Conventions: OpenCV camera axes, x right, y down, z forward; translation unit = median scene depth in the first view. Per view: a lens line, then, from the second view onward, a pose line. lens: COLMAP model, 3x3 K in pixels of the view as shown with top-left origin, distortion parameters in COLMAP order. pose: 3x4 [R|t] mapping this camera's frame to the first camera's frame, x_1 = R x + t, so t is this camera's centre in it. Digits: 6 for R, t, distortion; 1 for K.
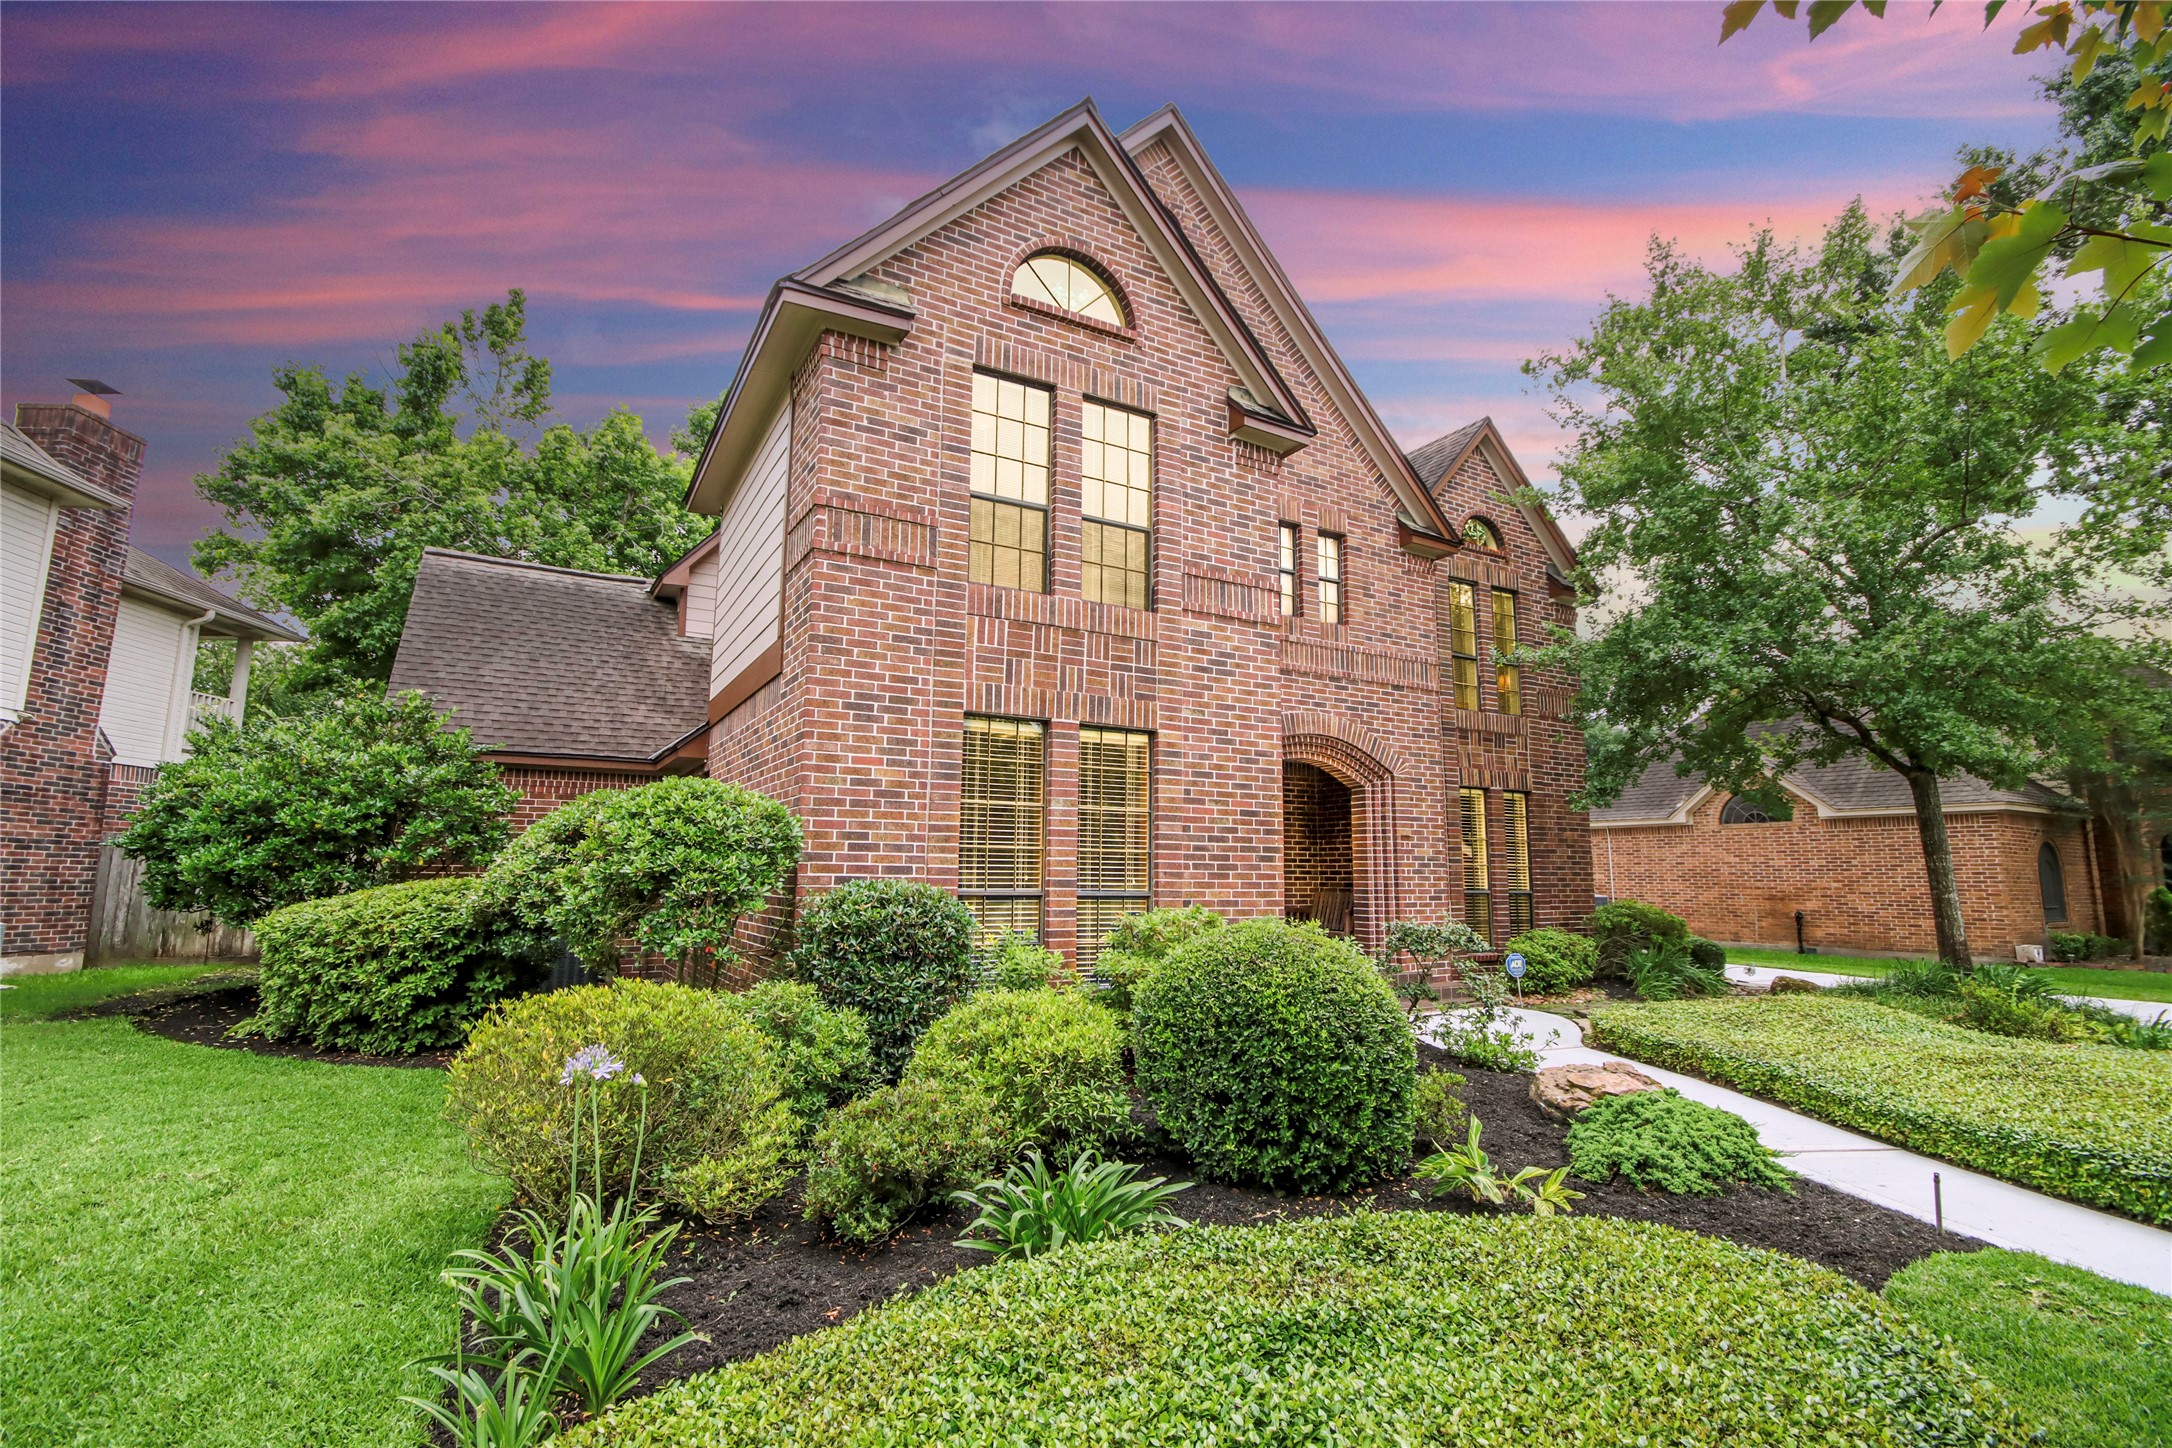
lens RADIAL K [[995.8, 0, 1074.8], [0, 995.8, 710.5], [0, 0, 1]] dist [-0.005053, 0.000309]
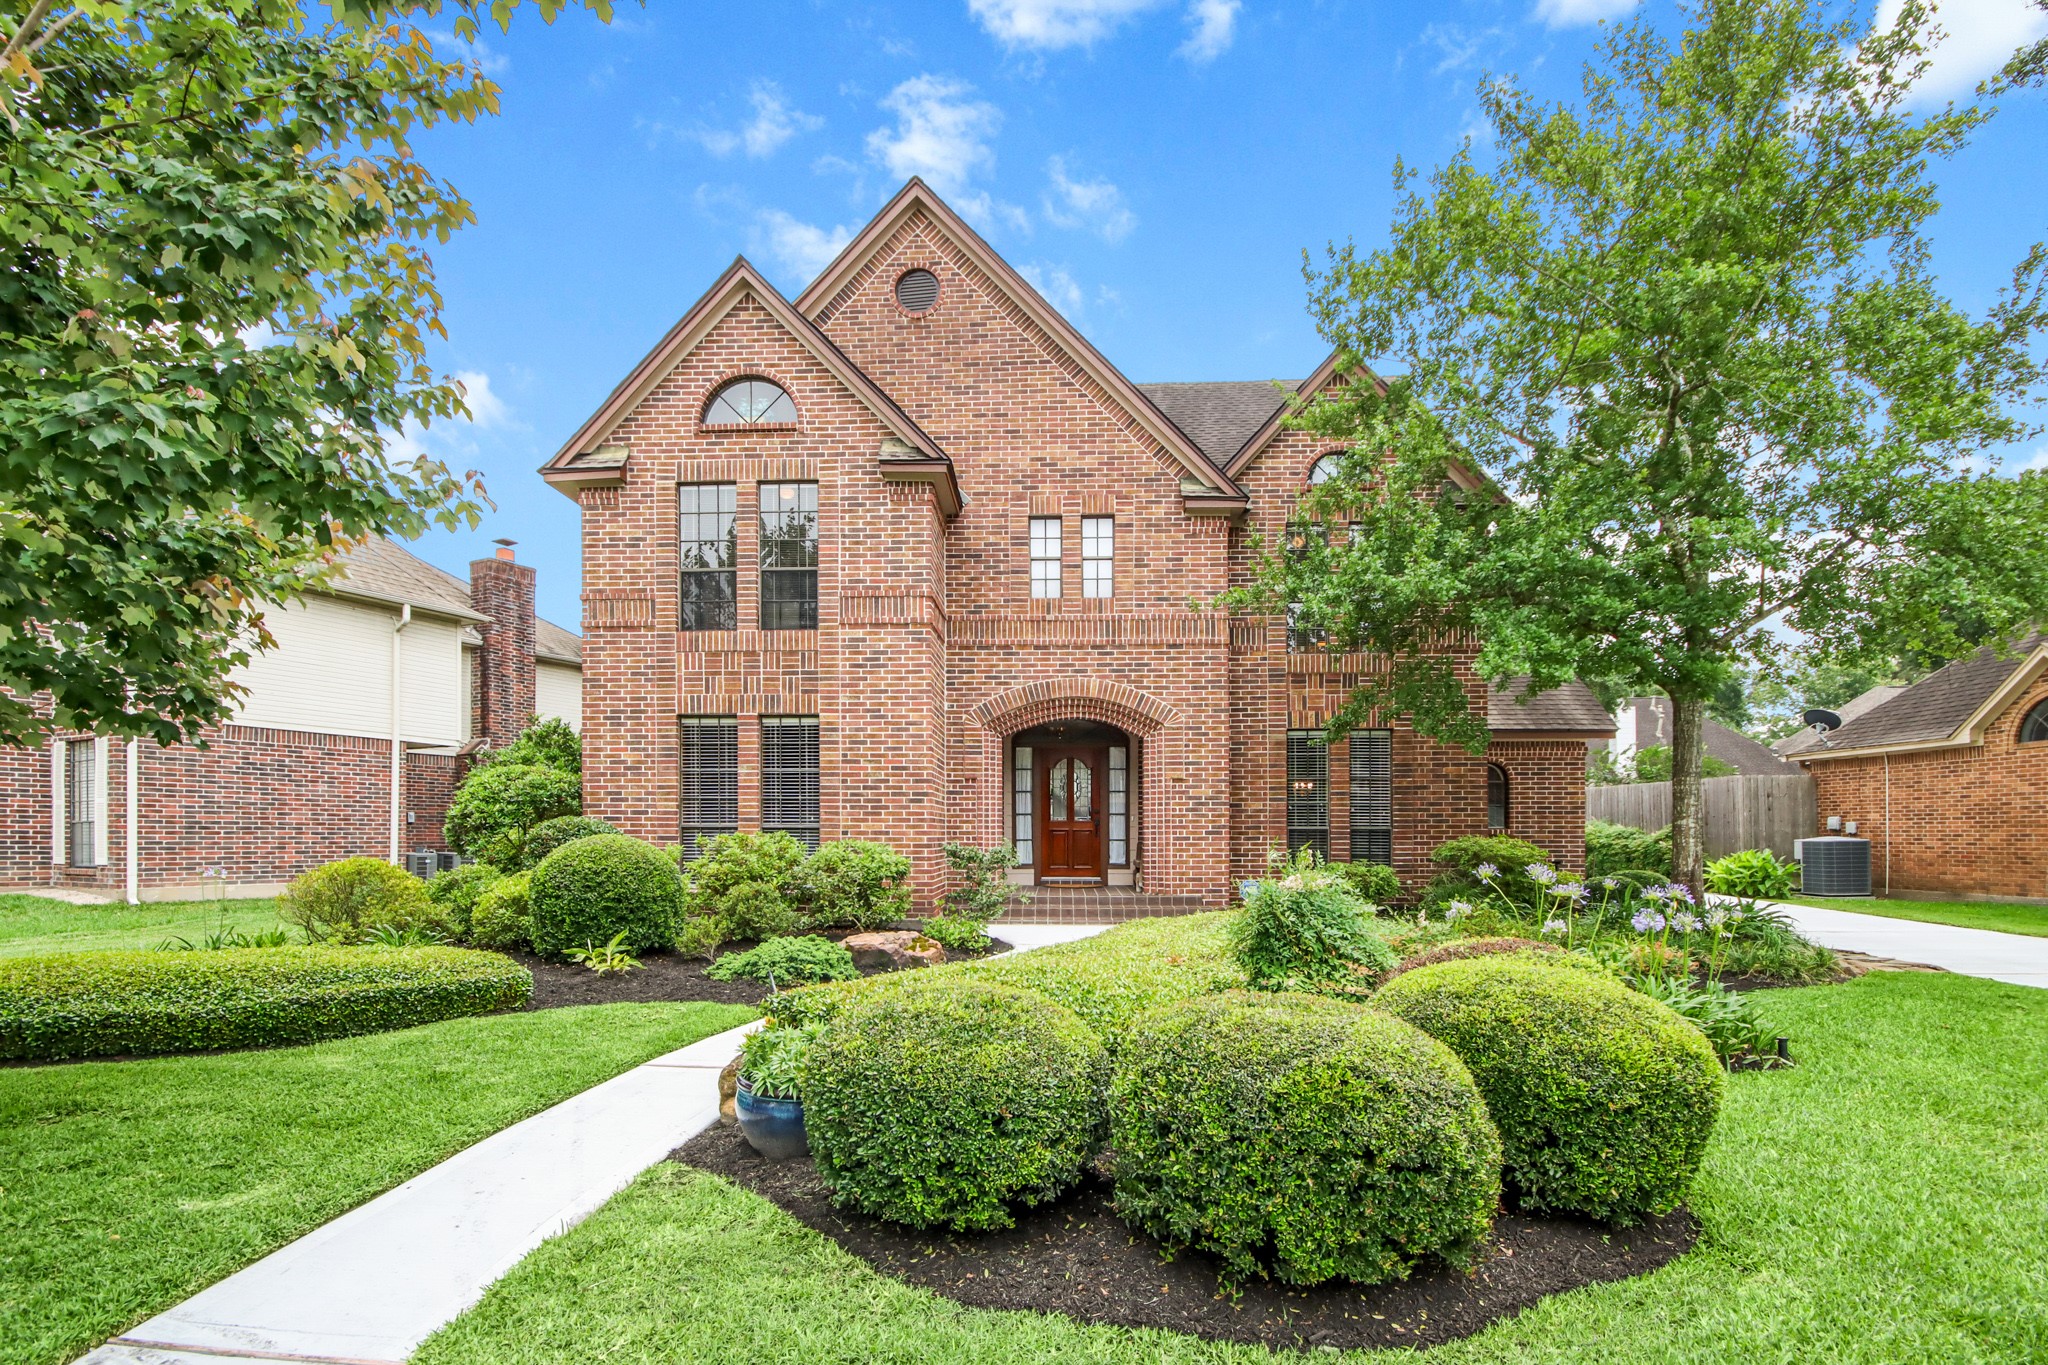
lens RADIAL K [[938.9, 0, 937.1], [0, 938.9, 817.3], [0, 0, 1]] dist [-0.005053, 0.000309]
pose [[0.843275, -0.012030, -0.537348, 0.914086], [0.095047, 0.987331, 0.127057, 0.010705], [0.529012, -0.158217, 0.833735, -0.058361]]
